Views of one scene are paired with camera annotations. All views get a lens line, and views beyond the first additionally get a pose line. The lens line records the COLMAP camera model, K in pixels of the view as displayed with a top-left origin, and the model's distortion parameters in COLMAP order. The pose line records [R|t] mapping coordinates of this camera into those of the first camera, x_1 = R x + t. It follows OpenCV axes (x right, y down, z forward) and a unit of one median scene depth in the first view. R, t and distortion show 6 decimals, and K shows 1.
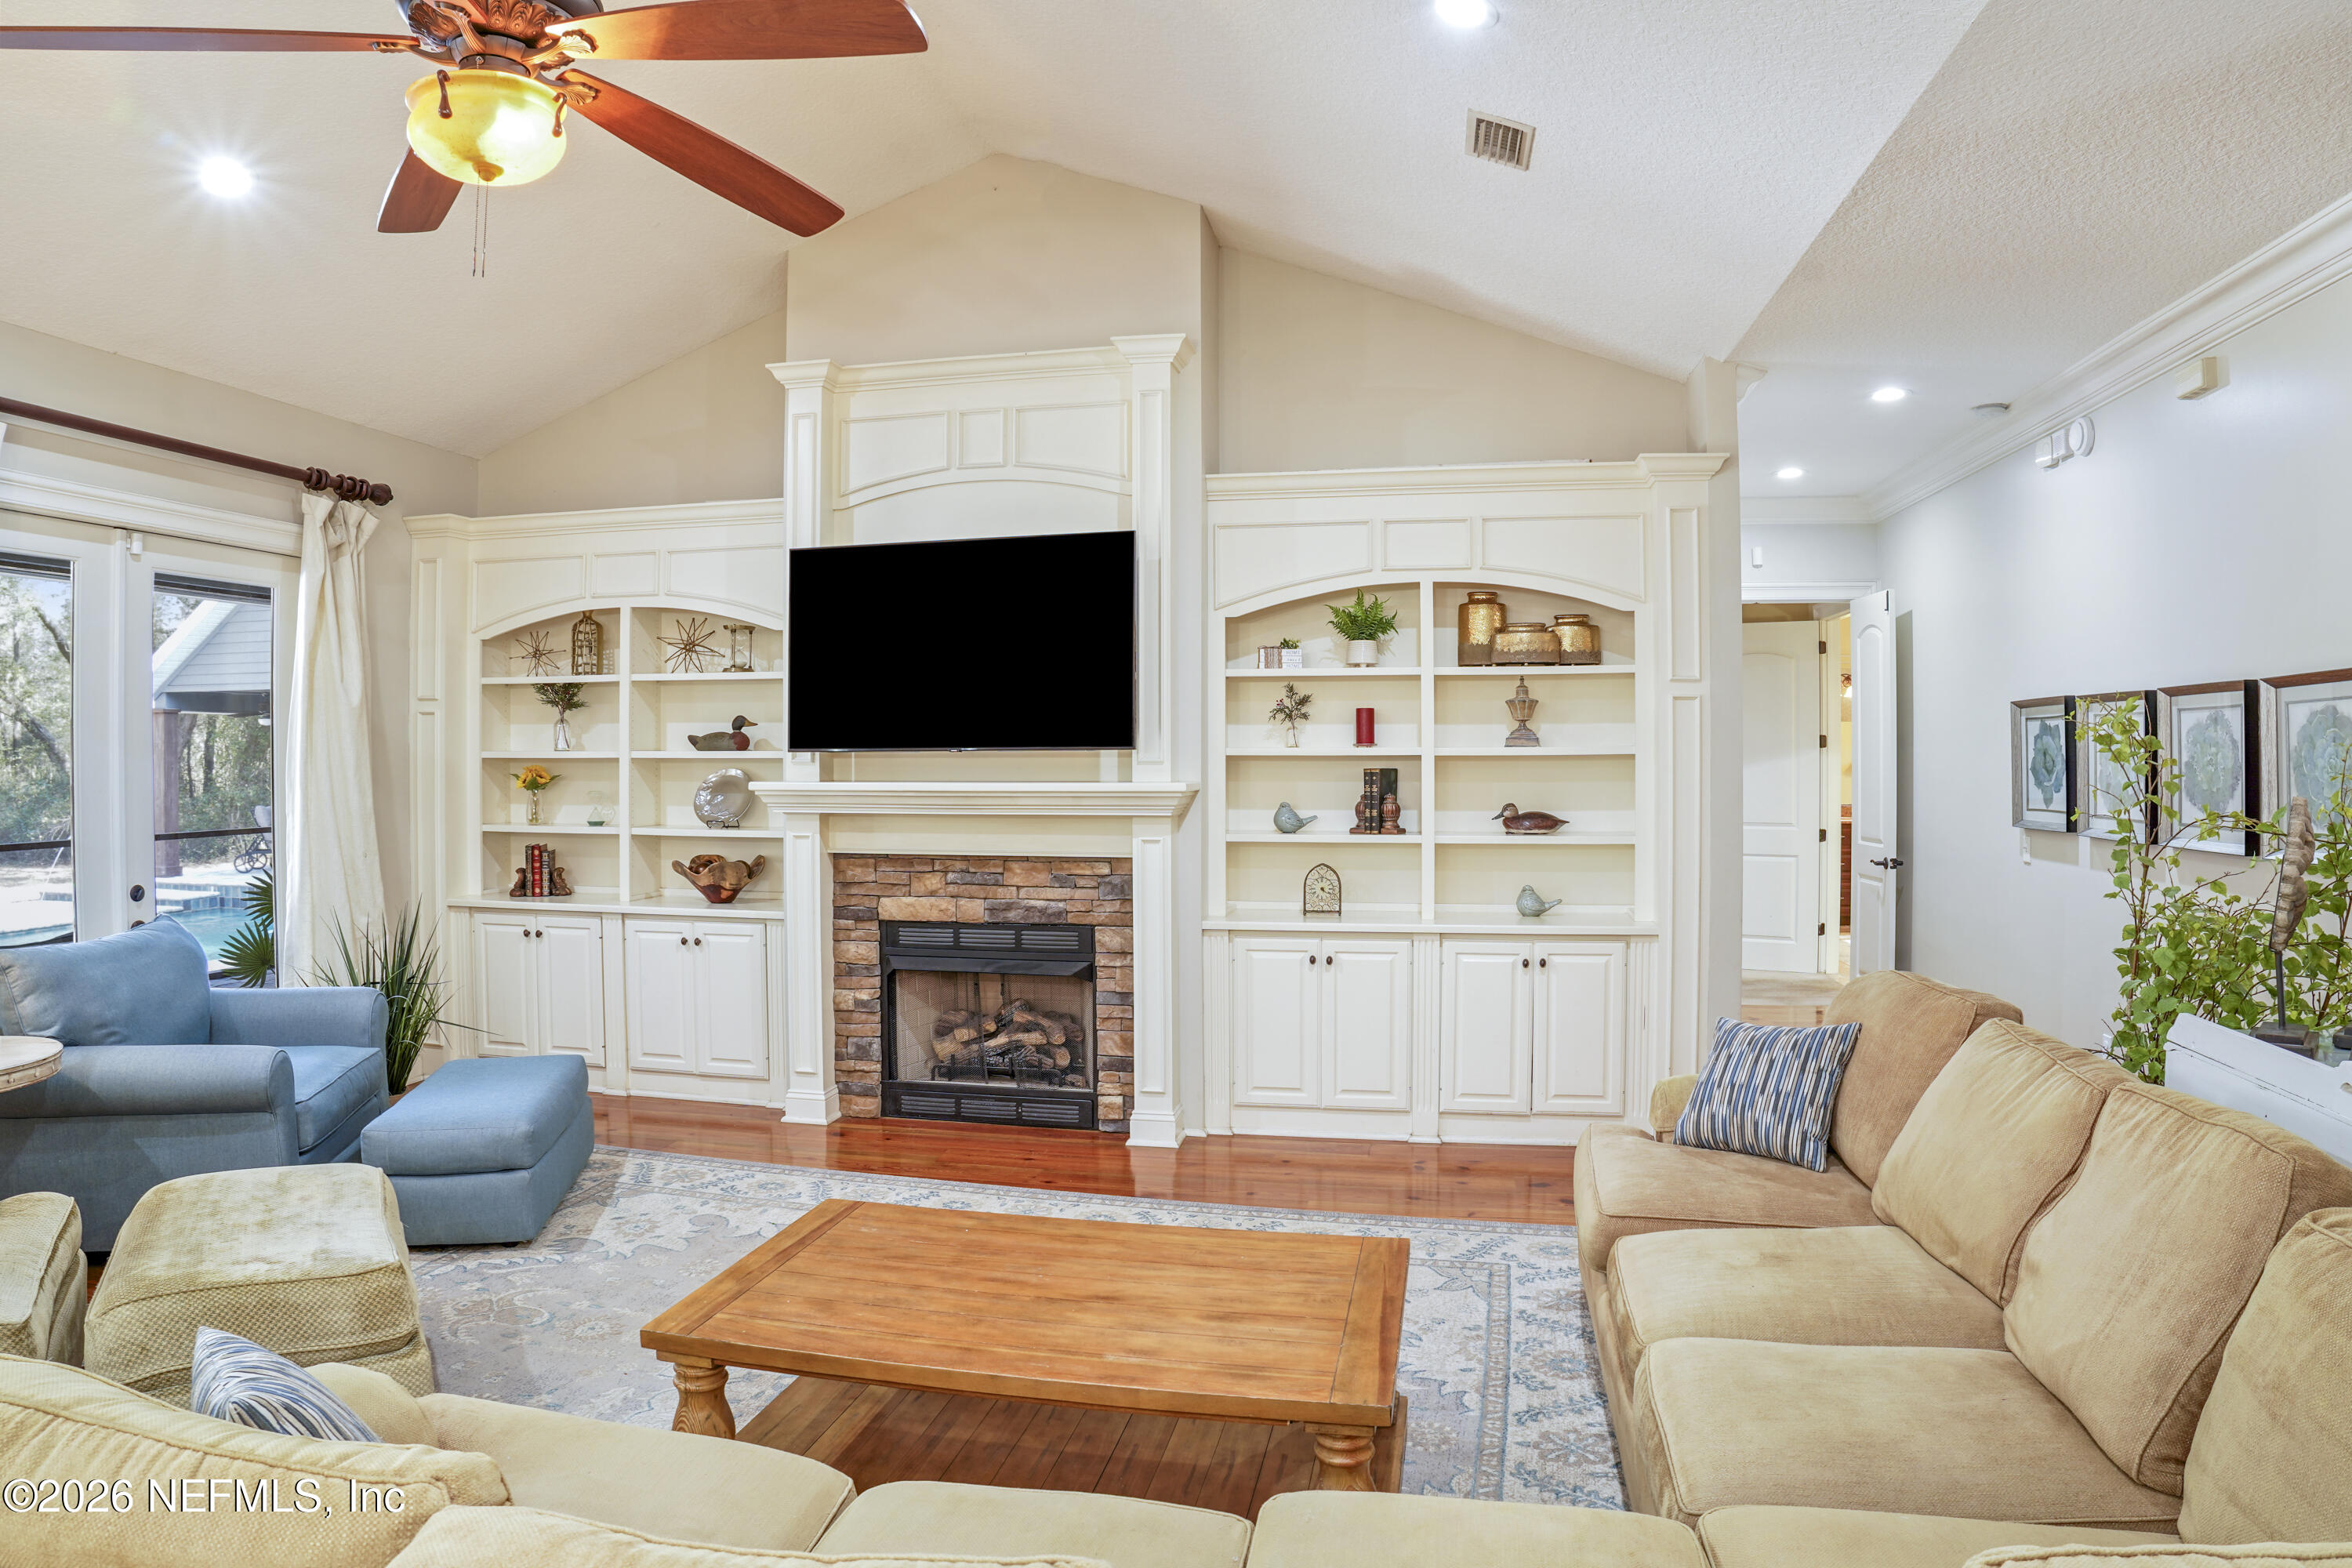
lens RADIAL K [[1386.1, 0, 1176.0], [0, 1386.1, 784.0], [0, 0, 1]] dist [-0.143287, 0.024676]
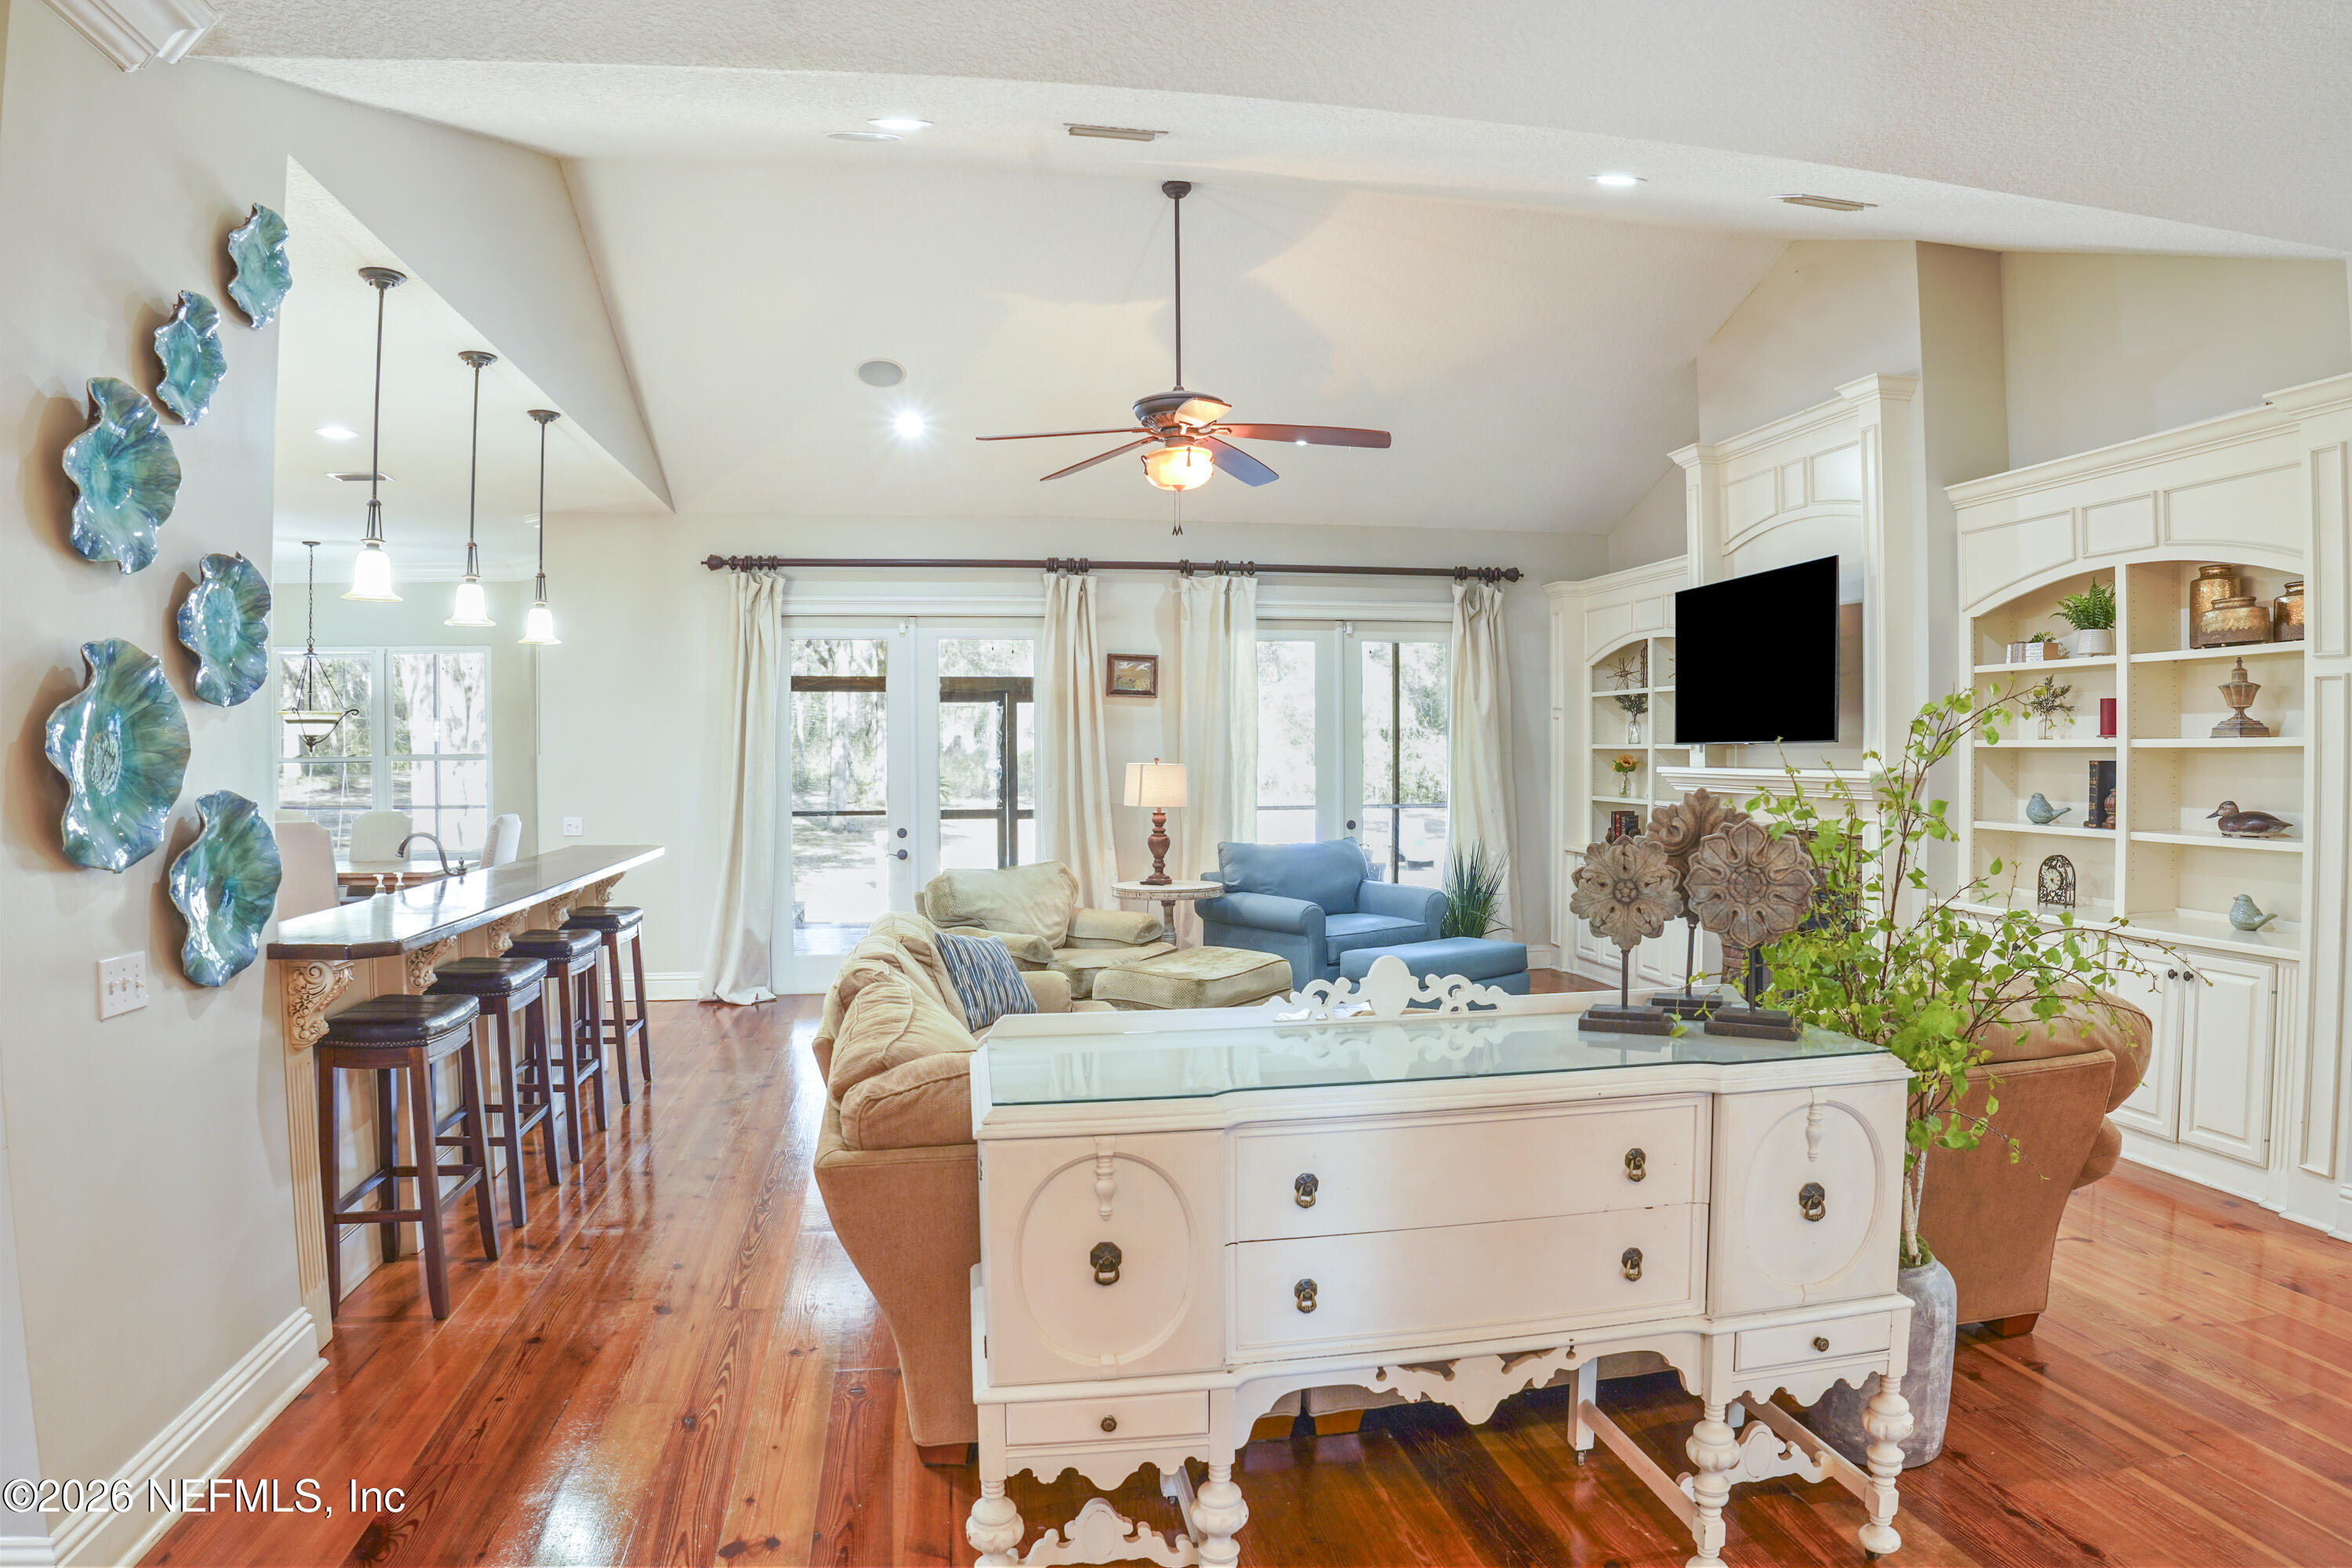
lens RADIAL K [[1386.1, 0, 1176.0], [0, 1386.1, 784.0], [0, 0, 1]] dist [-0.143287, 0.024676]
pose [[0.363781, 0.020458, -0.931260, 0.751989], [-0.006947, 0.999791, 0.019250, -0.007999], [0.931459, -0.000533, 0.363847, 0.066019]]
